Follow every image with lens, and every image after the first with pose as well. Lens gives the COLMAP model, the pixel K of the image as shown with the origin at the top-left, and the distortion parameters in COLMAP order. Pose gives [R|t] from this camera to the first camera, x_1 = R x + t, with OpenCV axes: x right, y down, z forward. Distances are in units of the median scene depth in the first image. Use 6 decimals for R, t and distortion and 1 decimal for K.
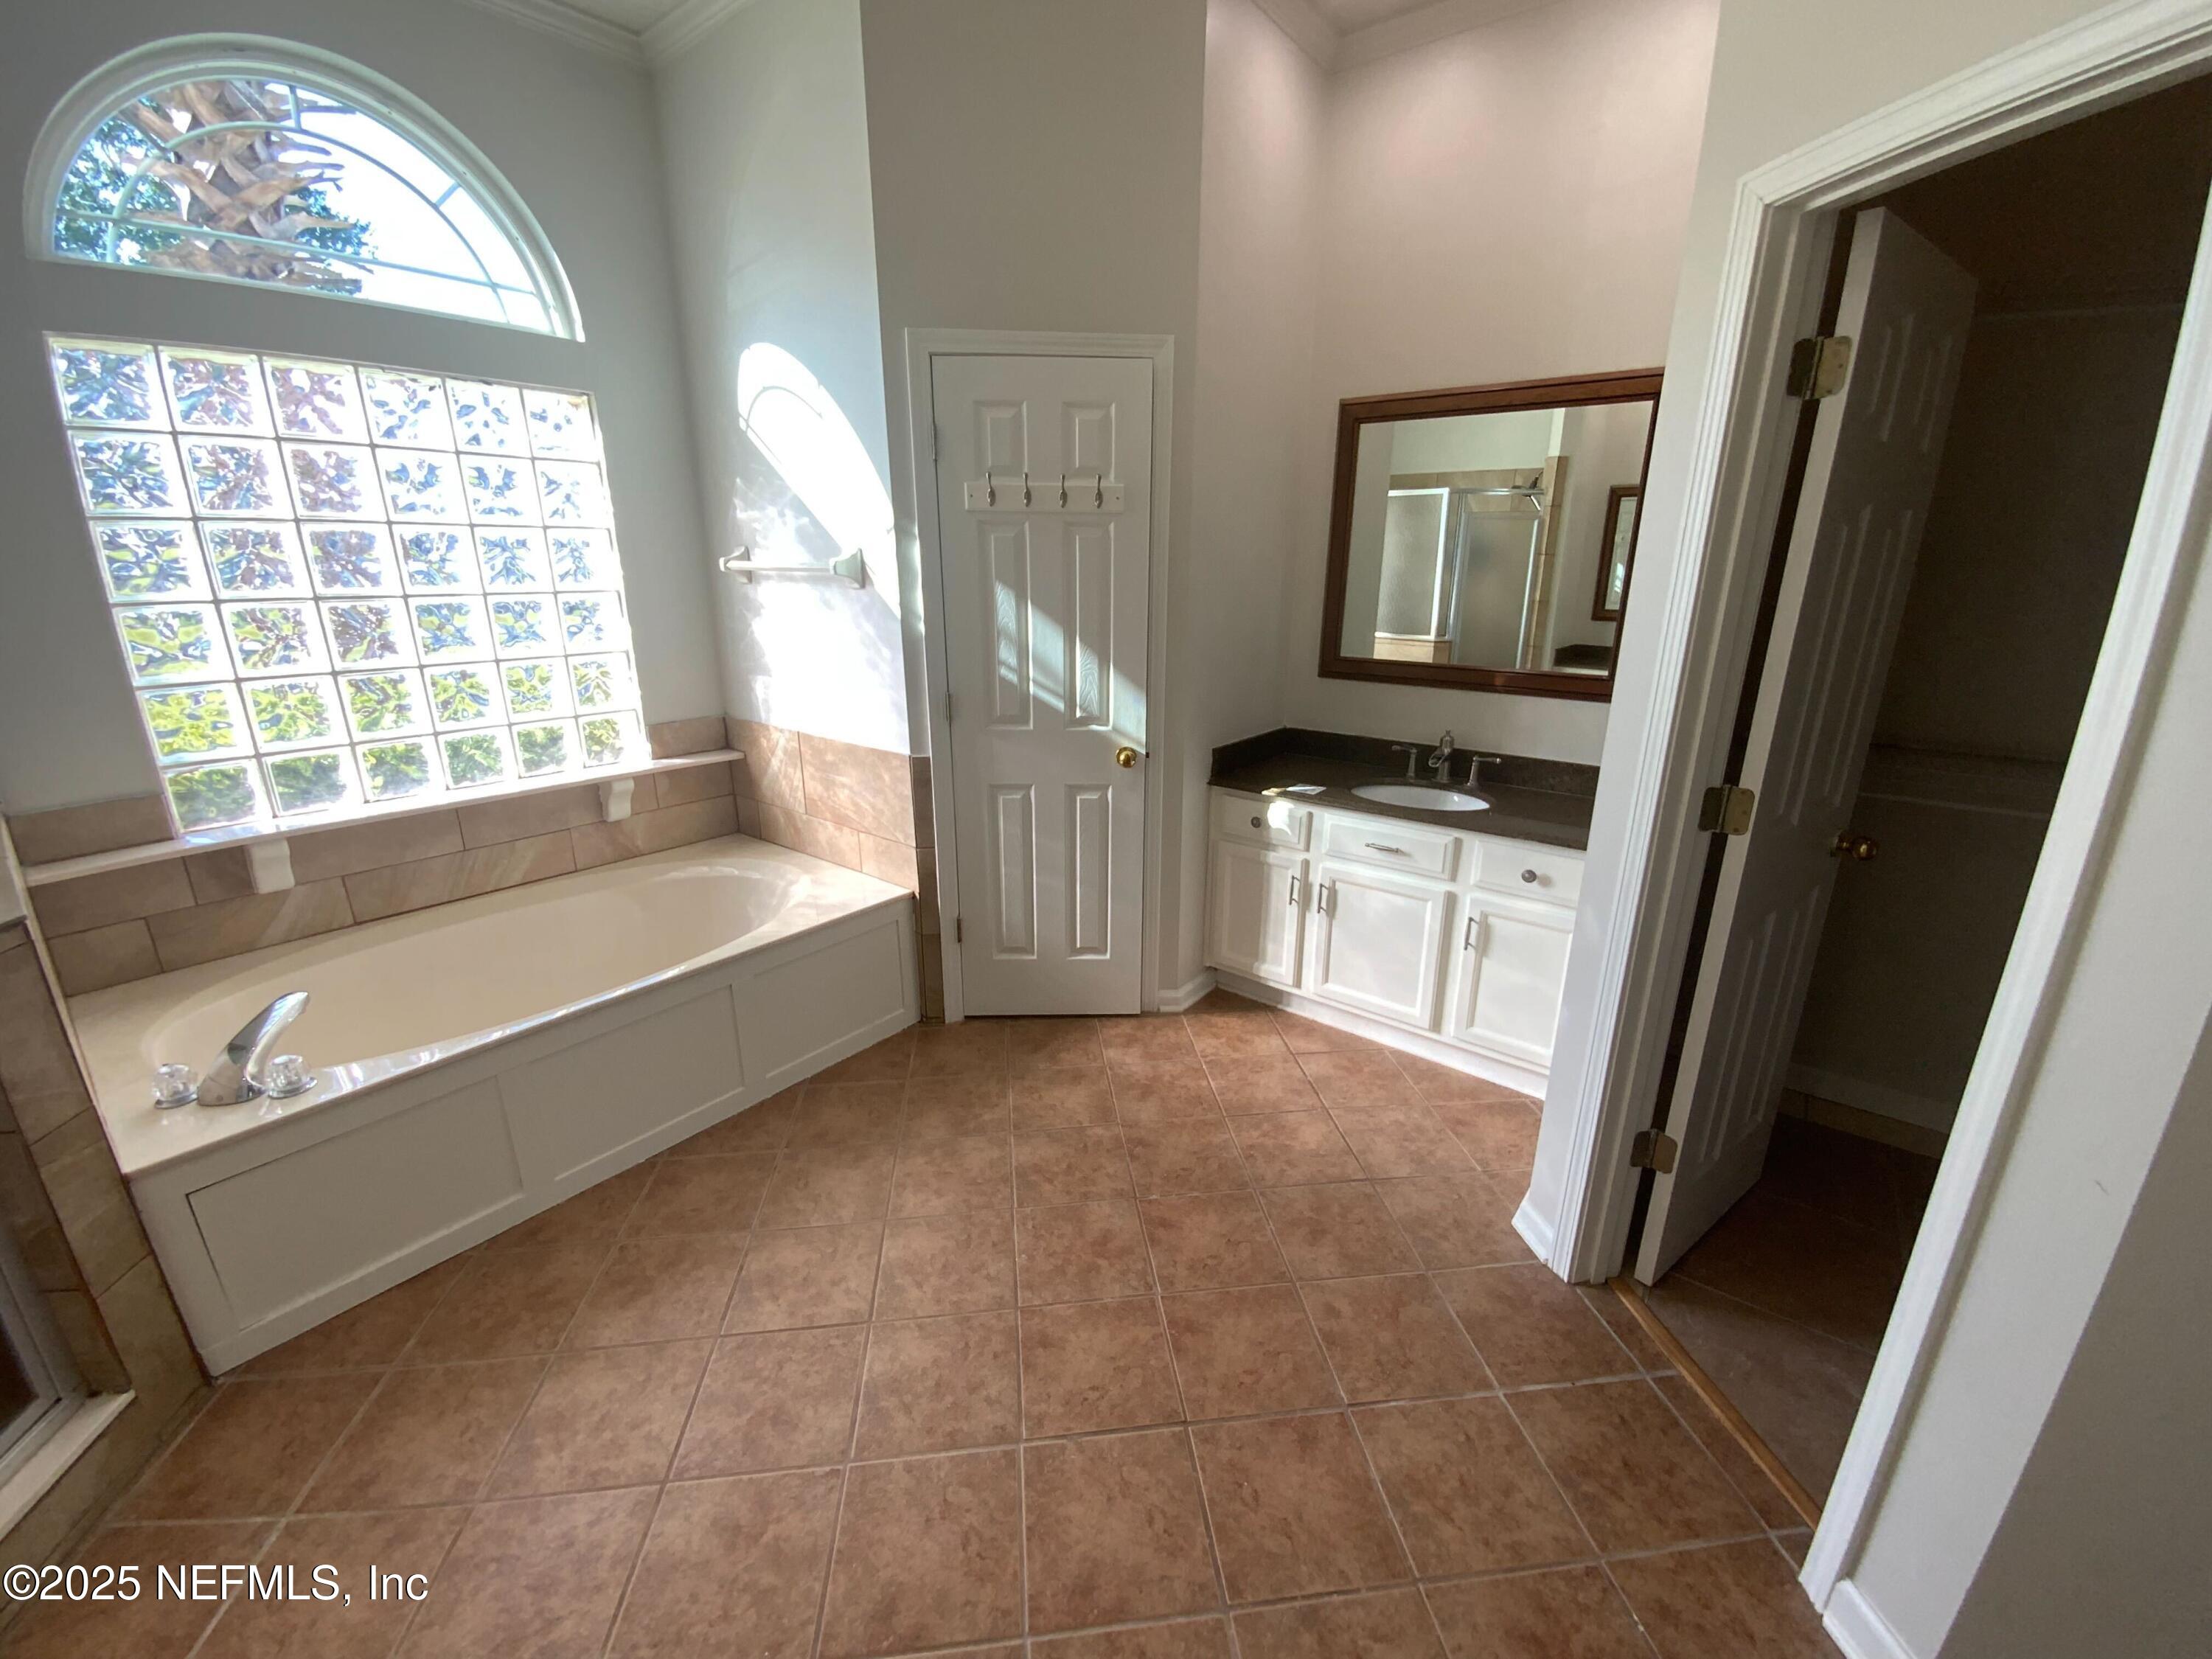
lens RADIAL K [[907.5, 0, 1102.7], [0, 907.5, 839.5], [0, 0, 1]] dist [0.008657, -0.012807]
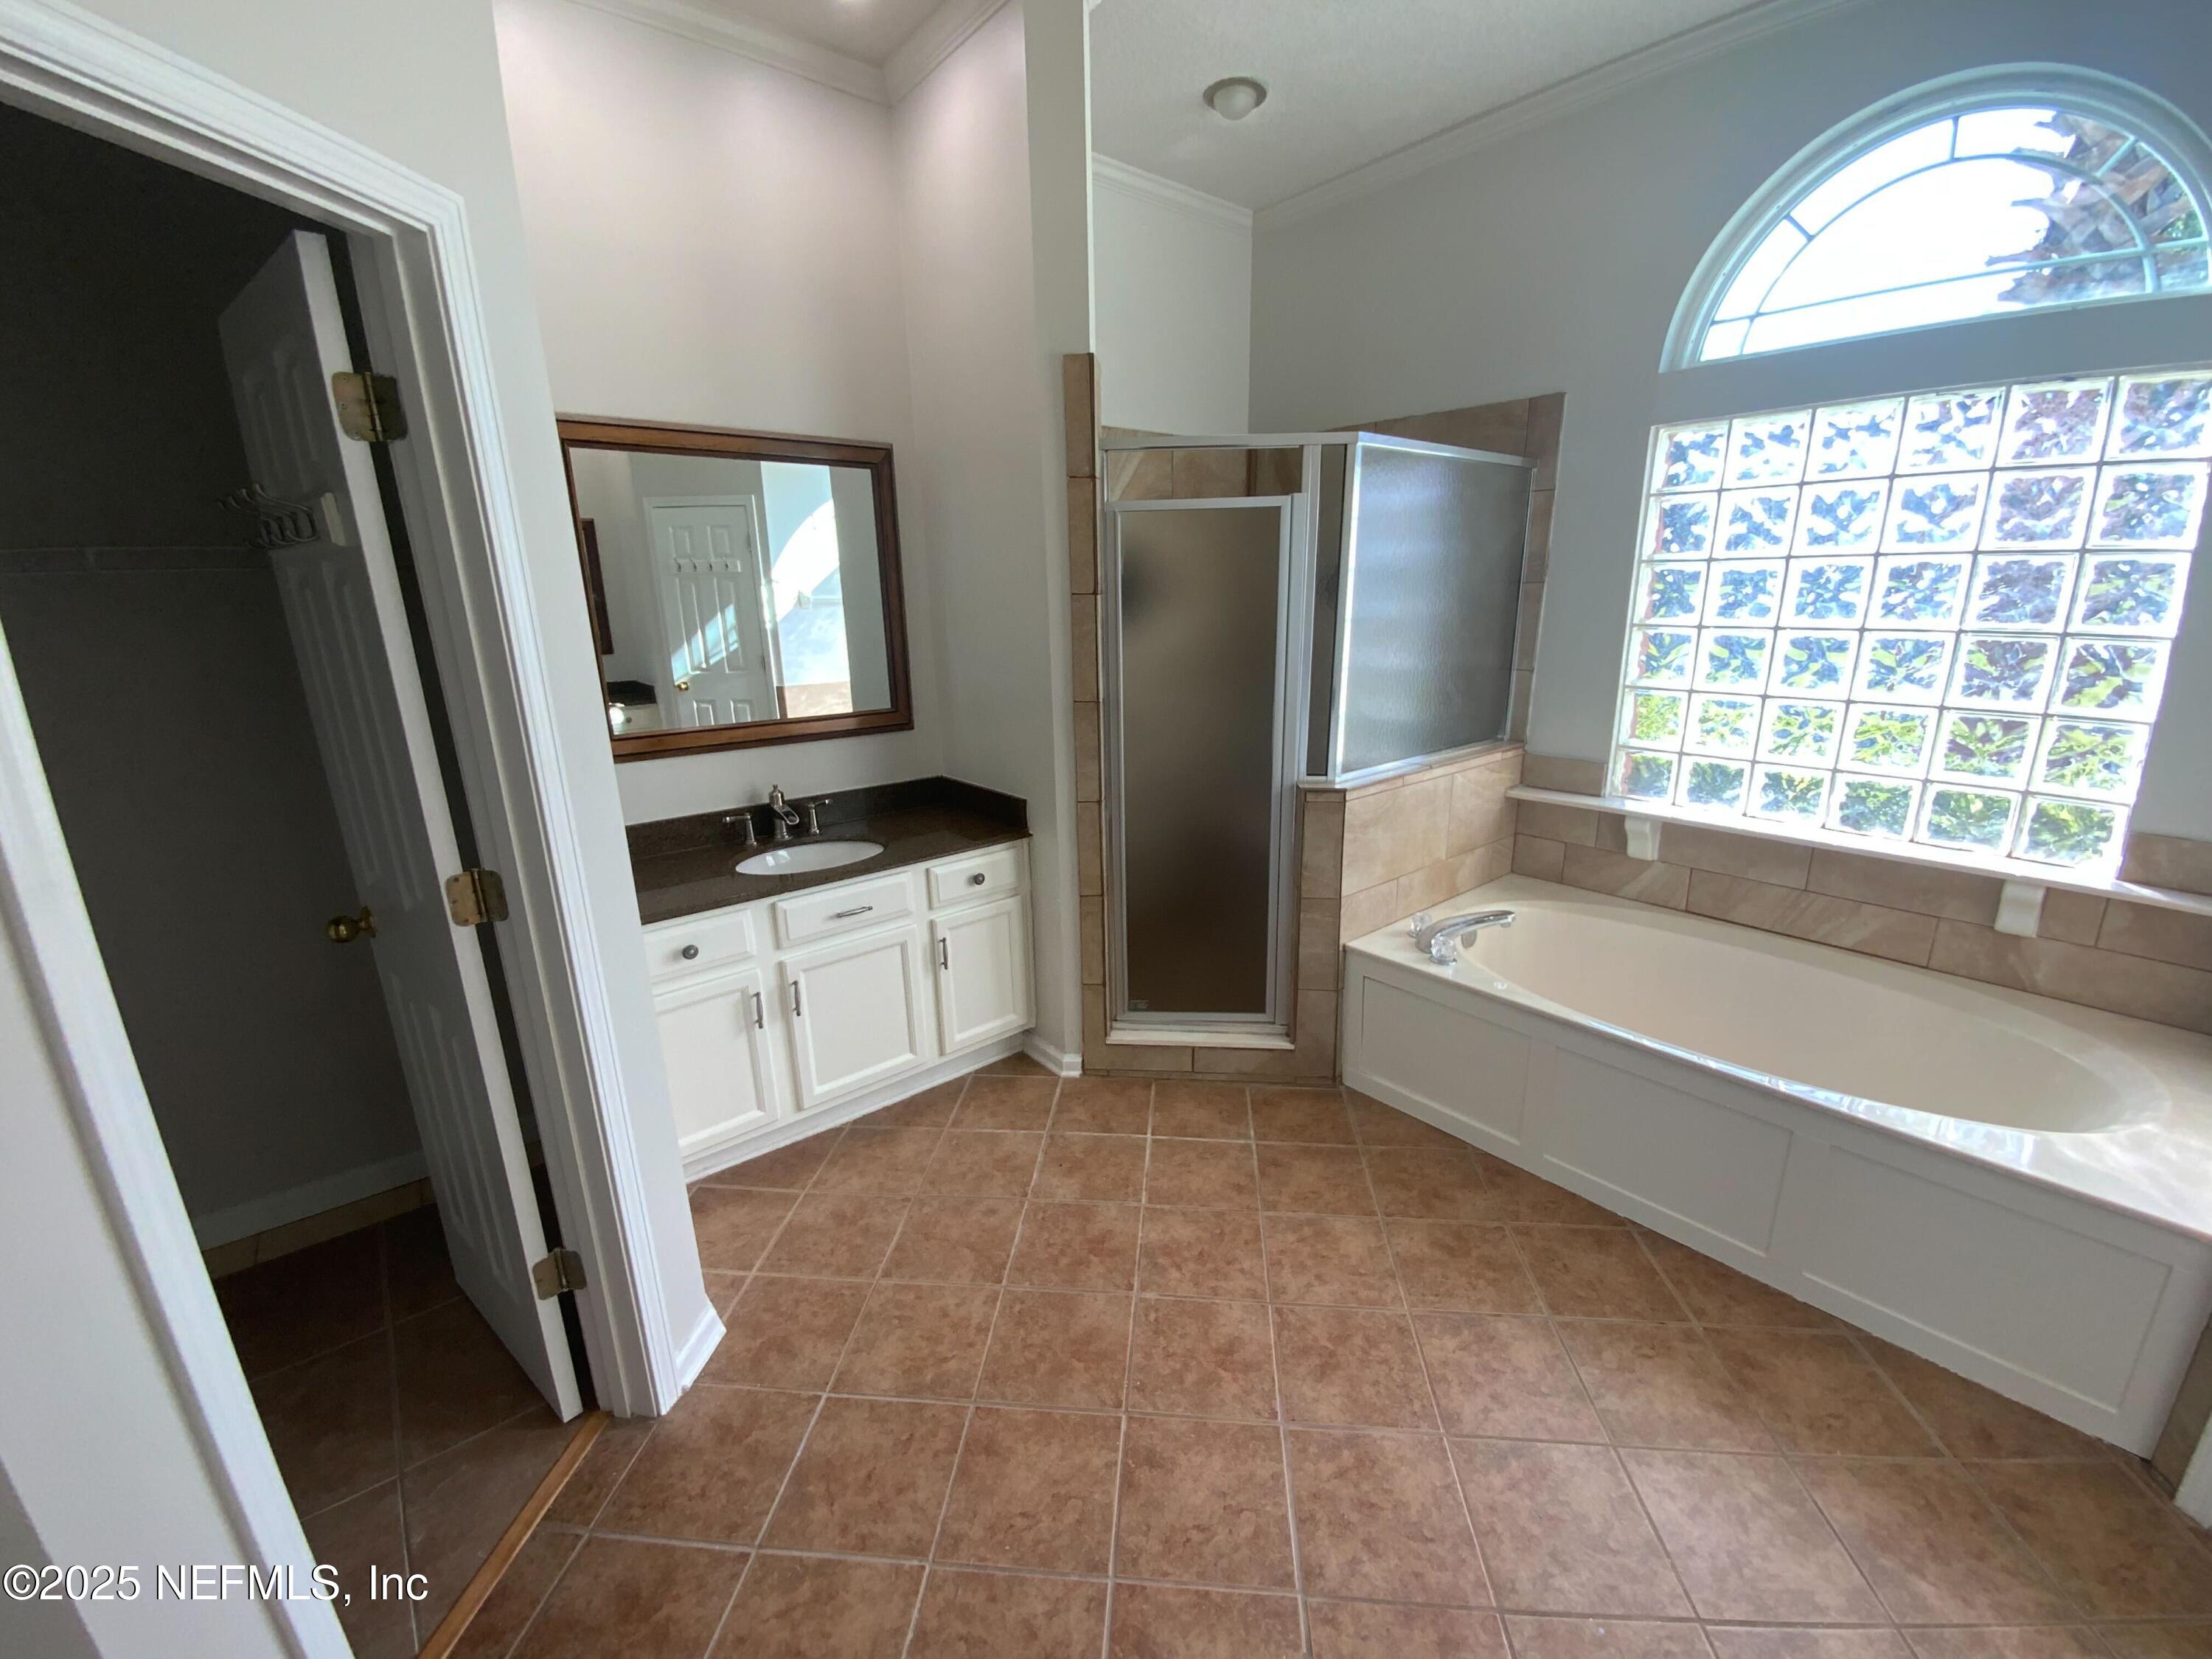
lens RADIAL K [[897.2, 0, 1096.4], [0, 897.2, 845.0], [0, 0, 1]] dist [-0.026913, -0.000403]
pose [[-0.240088, 0.261394, -0.934896, 0.374842], [-0.269131, 0.907390, 0.322818, -0.144842], [0.932698, 0.329115, -0.147504, 0.464322]]
